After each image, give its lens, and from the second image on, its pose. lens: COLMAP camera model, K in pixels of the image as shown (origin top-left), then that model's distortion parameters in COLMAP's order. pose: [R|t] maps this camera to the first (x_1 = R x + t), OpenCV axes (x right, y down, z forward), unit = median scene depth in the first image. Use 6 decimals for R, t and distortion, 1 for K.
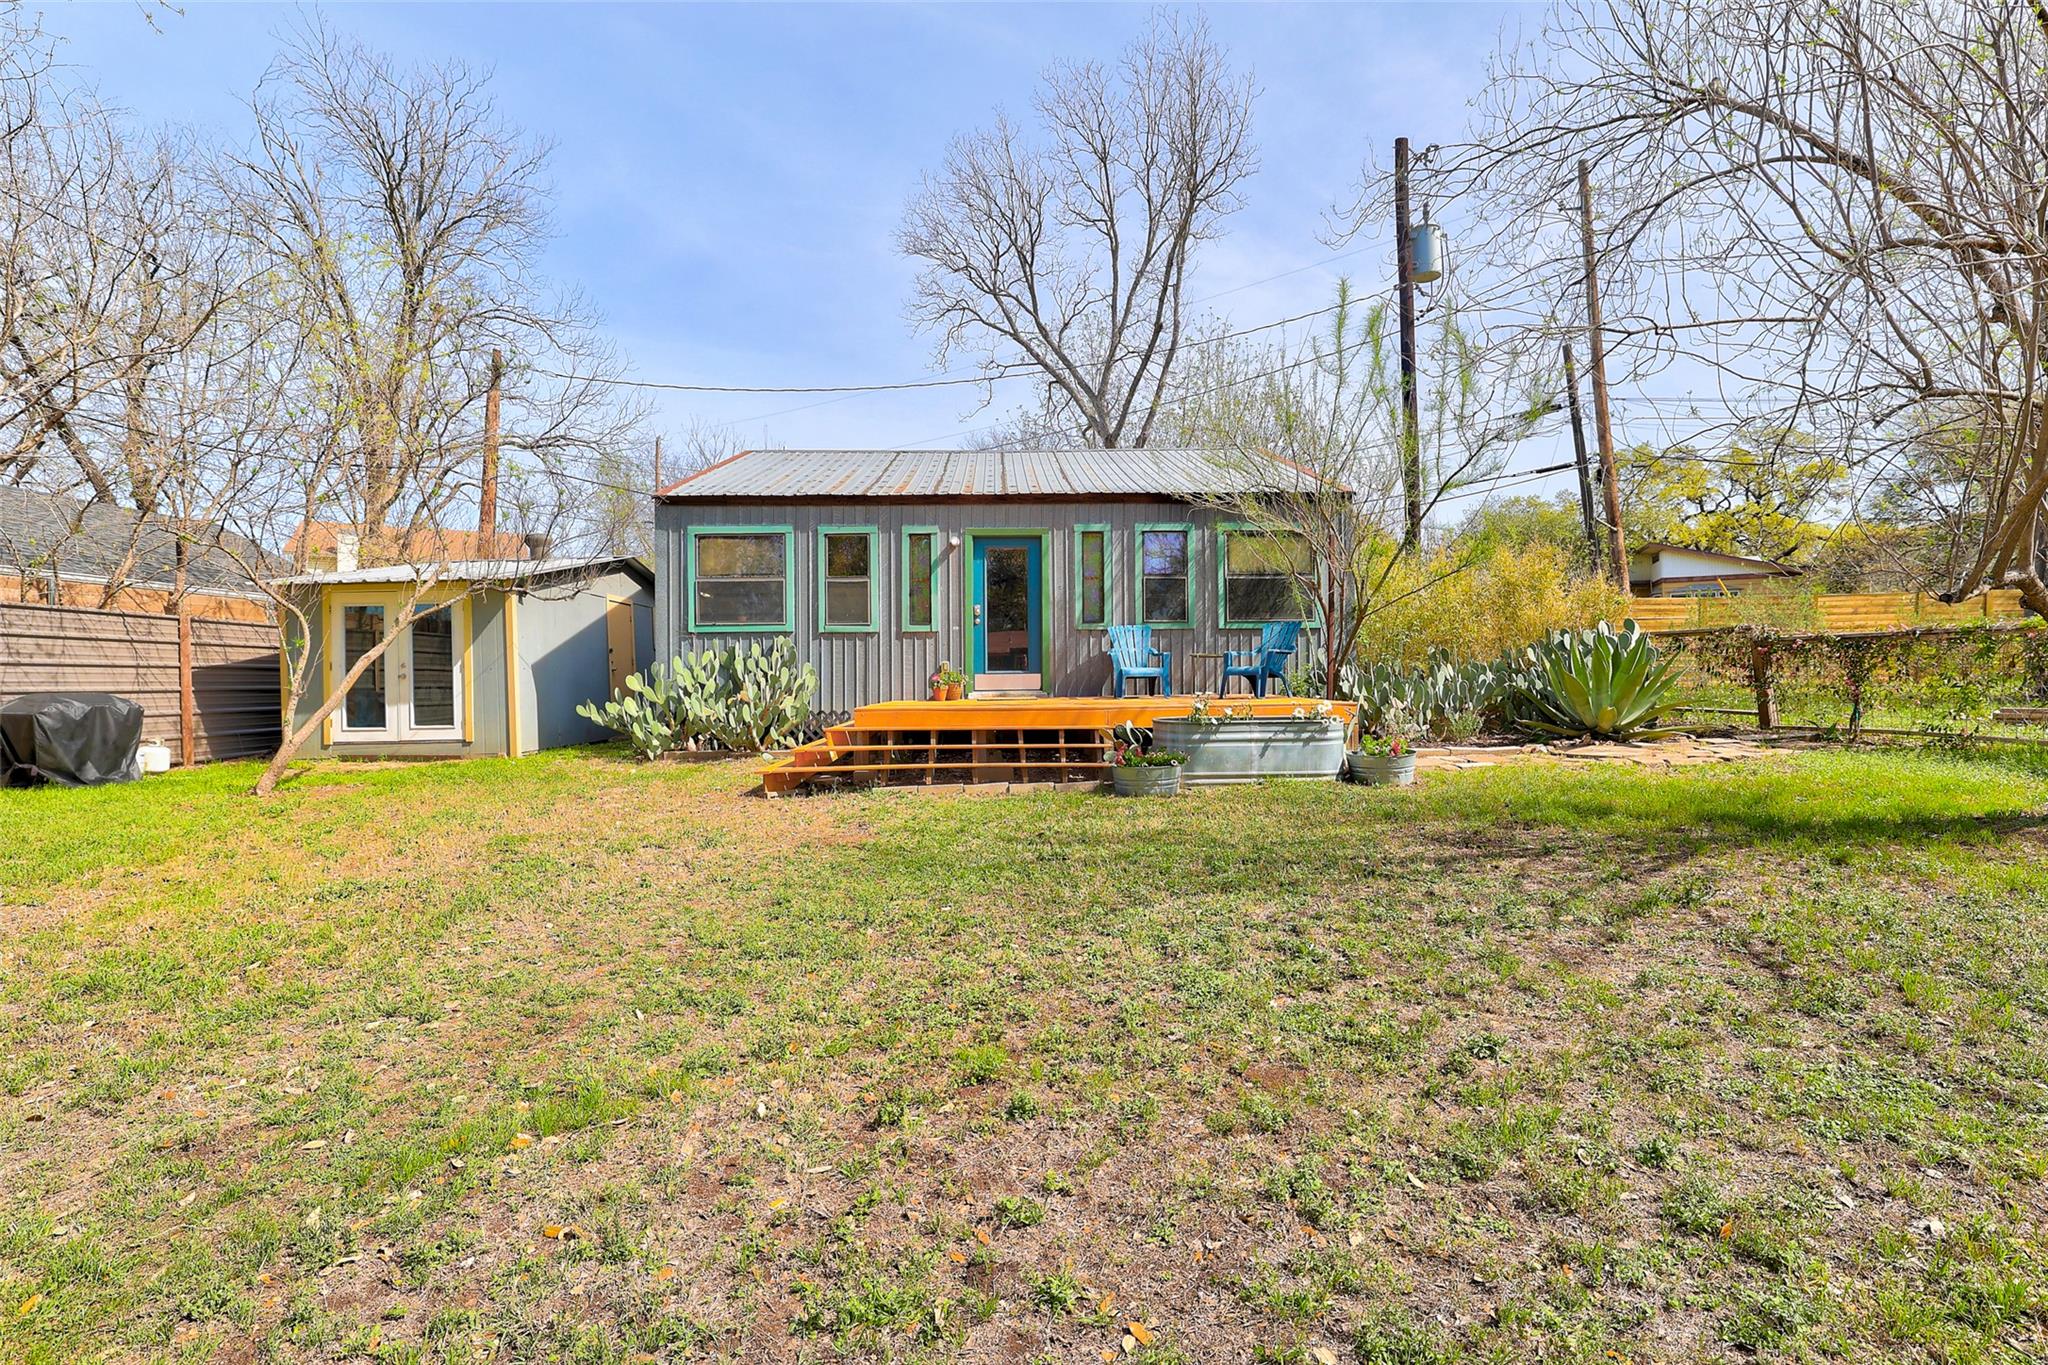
lens RADIAL K [[948.4, 0, 1024.0], [0, 948.4, 682.5], [0, 0, 1]] dist [0.000224, 0.000008]
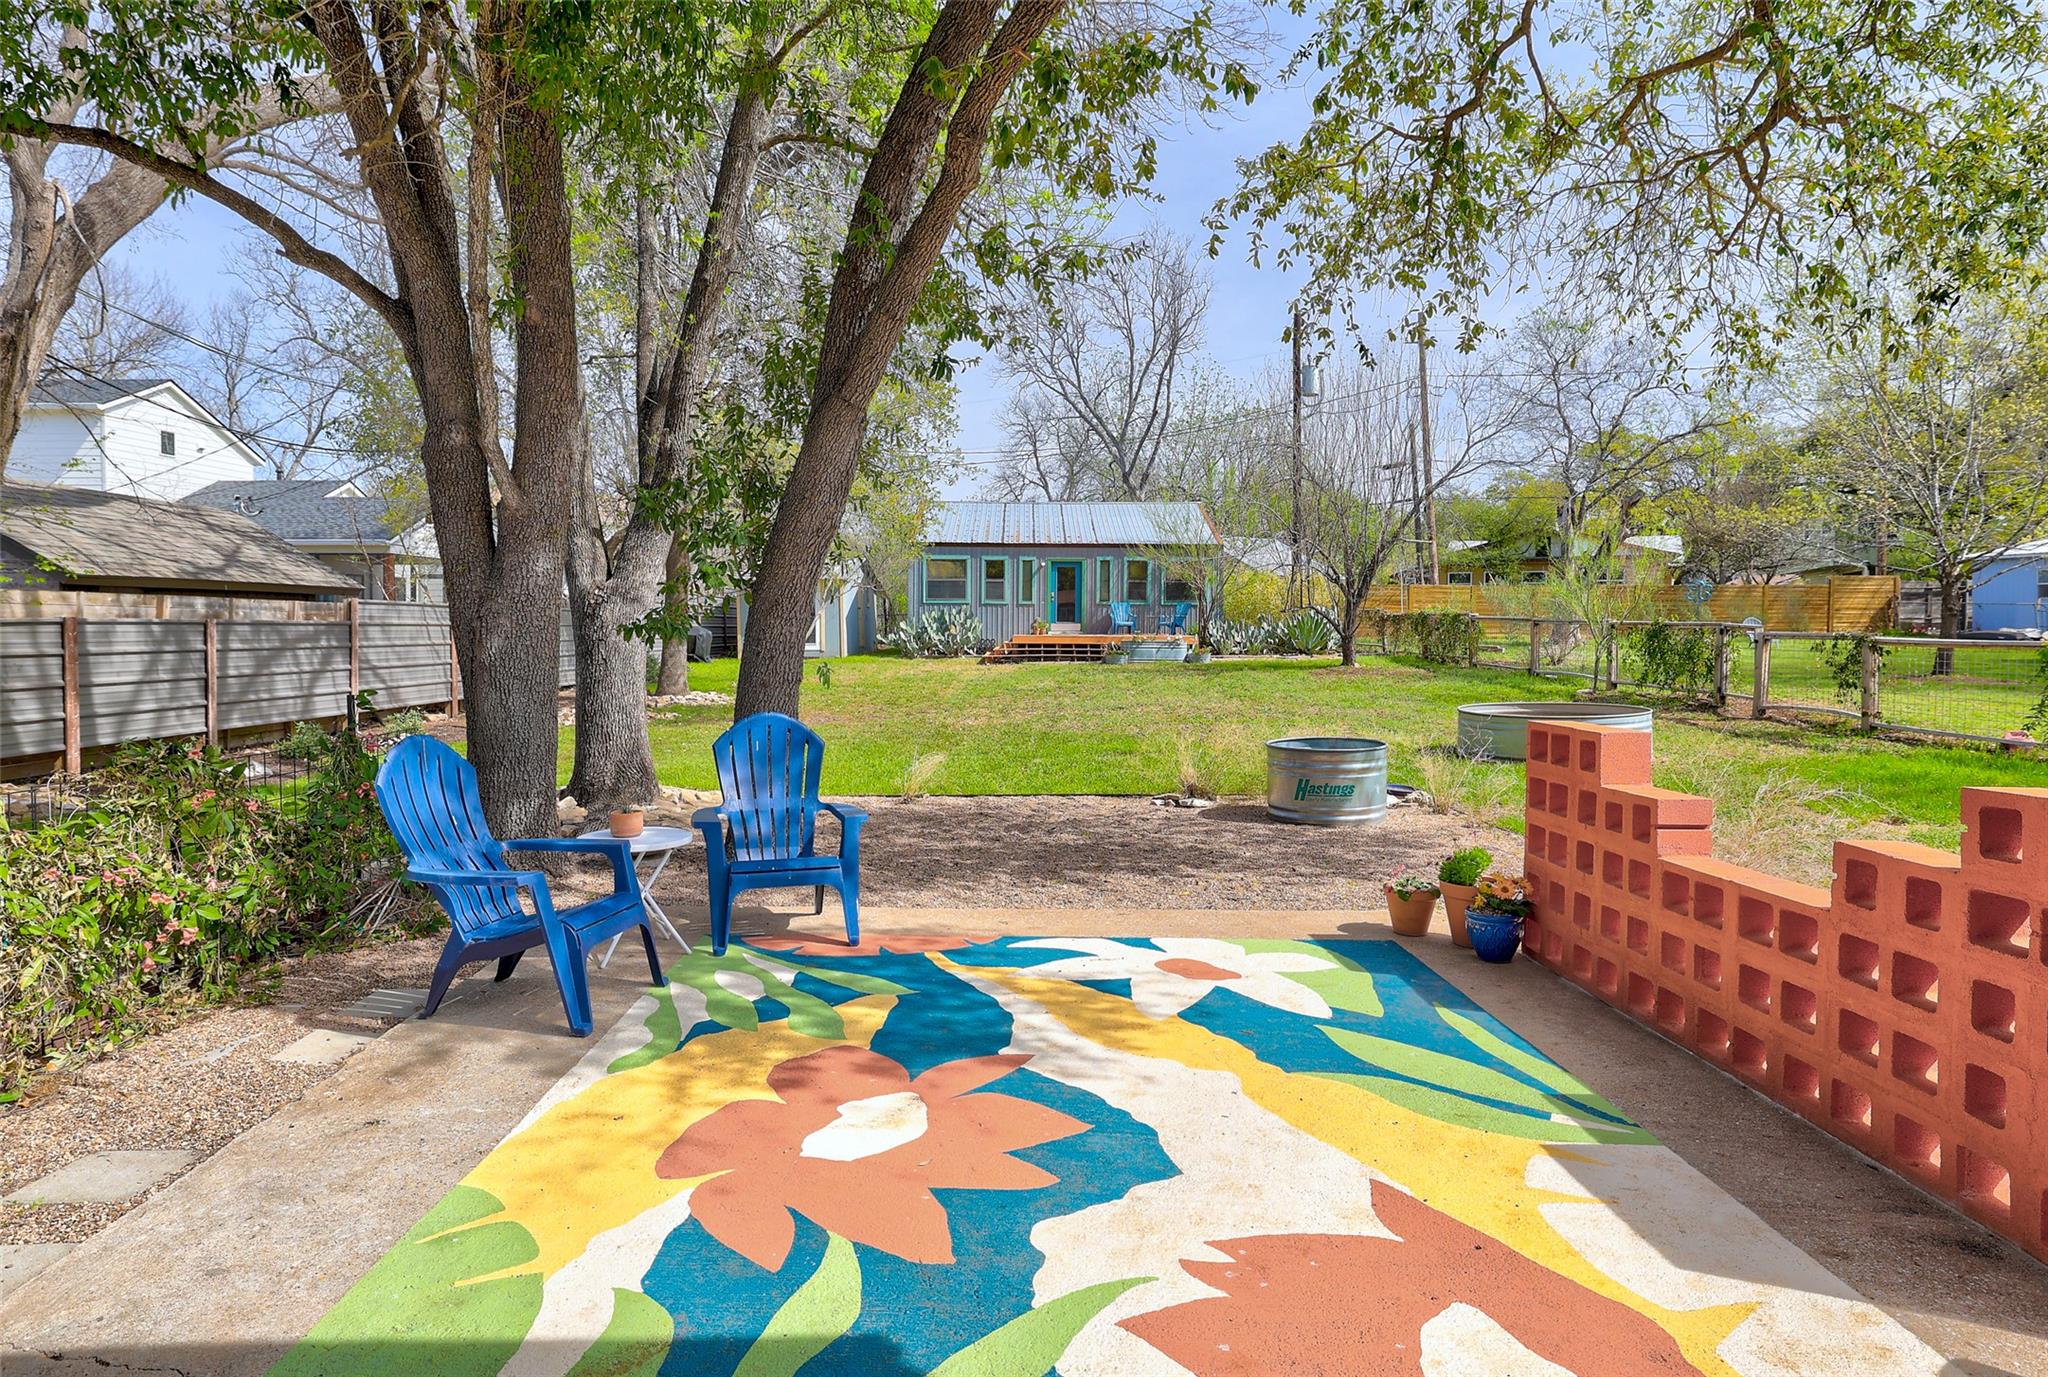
lens RADIAL K [[1140.1, 0, 1024.0], [0, 1140.1, 688.5], [0, 0, 1]] dist [-0.000562, -0.000021]
pose [[0.999541, 0.018232, -0.024177, -0.047414], [-0.017121, 0.998823, 0.045390, 0.023156], [0.024976, -0.044956, 0.998677, -1.706245]]
